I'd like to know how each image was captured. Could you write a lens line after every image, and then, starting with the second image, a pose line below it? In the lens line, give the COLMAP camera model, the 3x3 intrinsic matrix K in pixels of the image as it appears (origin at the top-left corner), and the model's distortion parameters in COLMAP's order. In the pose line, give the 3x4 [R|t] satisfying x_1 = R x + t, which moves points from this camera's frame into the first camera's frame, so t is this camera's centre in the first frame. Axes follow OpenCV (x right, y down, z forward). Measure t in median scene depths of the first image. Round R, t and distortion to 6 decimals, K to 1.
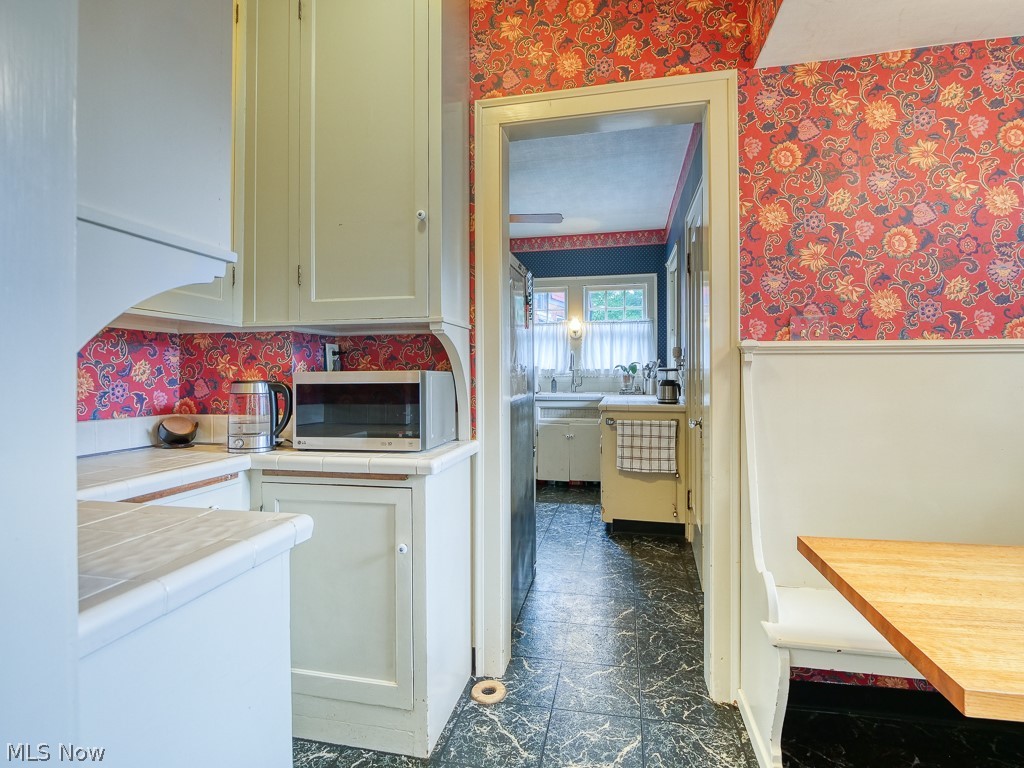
lens RADIAL K [[500.9, 0, 511.7], [0, 500.9, 378.3], [0, 0, 1]] dist [-0.005567, -0.000370]
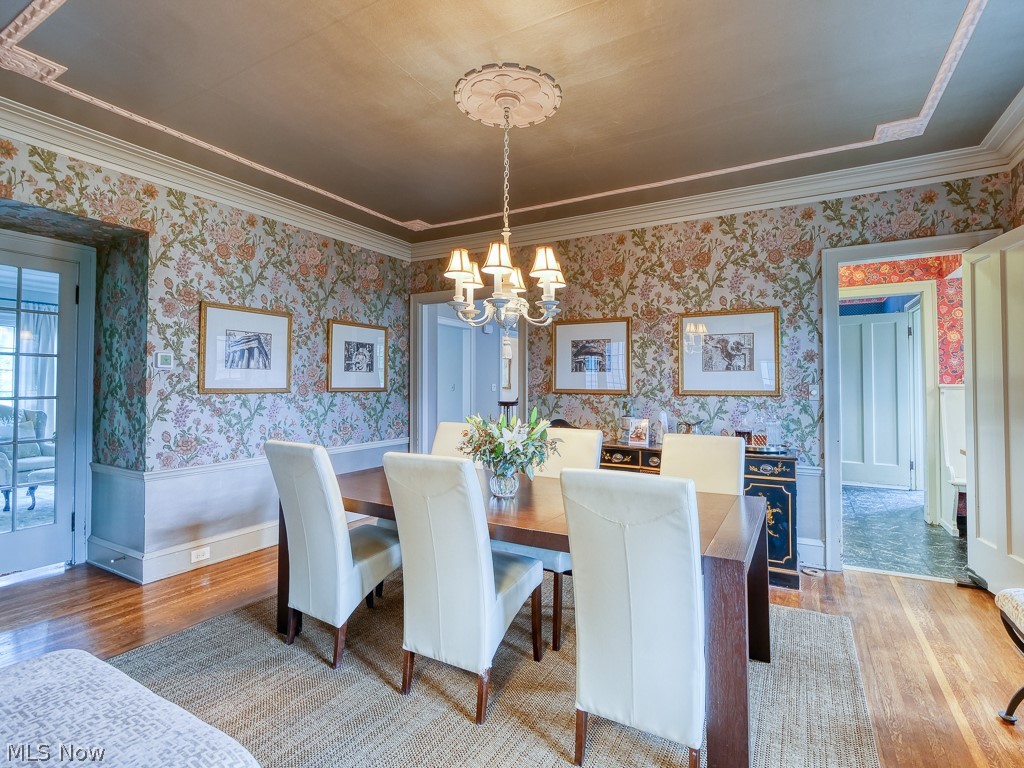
lens RADIAL K [[500.9, 0, 516.8], [0, 500.9, 379.5], [0, 0, 1]] dist [-0.005567, -0.000370]
pose [[0.958937, -0.003173, -0.283601, -0.894047], [-0.004274, 0.999662, -0.025637, -0.021125], [0.283587, 0.025797, 0.958600, -2.064522]]
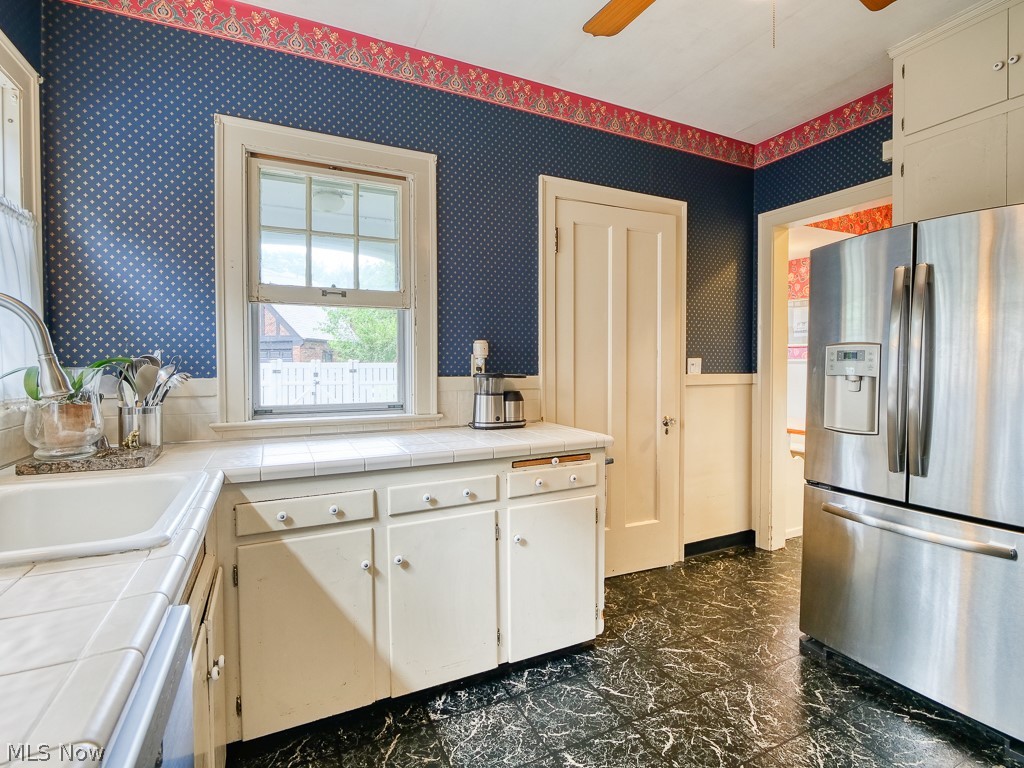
lens RADIAL K [[500.9, 0, 514.9], [0, 500.9, 382.1], [0, 0, 1]] dist [-0.005567, -0.000370]
pose [[-0.622419, -0.024087, 0.782314, -0.329249], [0.010119, 0.999195, 0.038815, -0.056375], [-0.782619, 0.032075, -0.621674, 2.229182]]
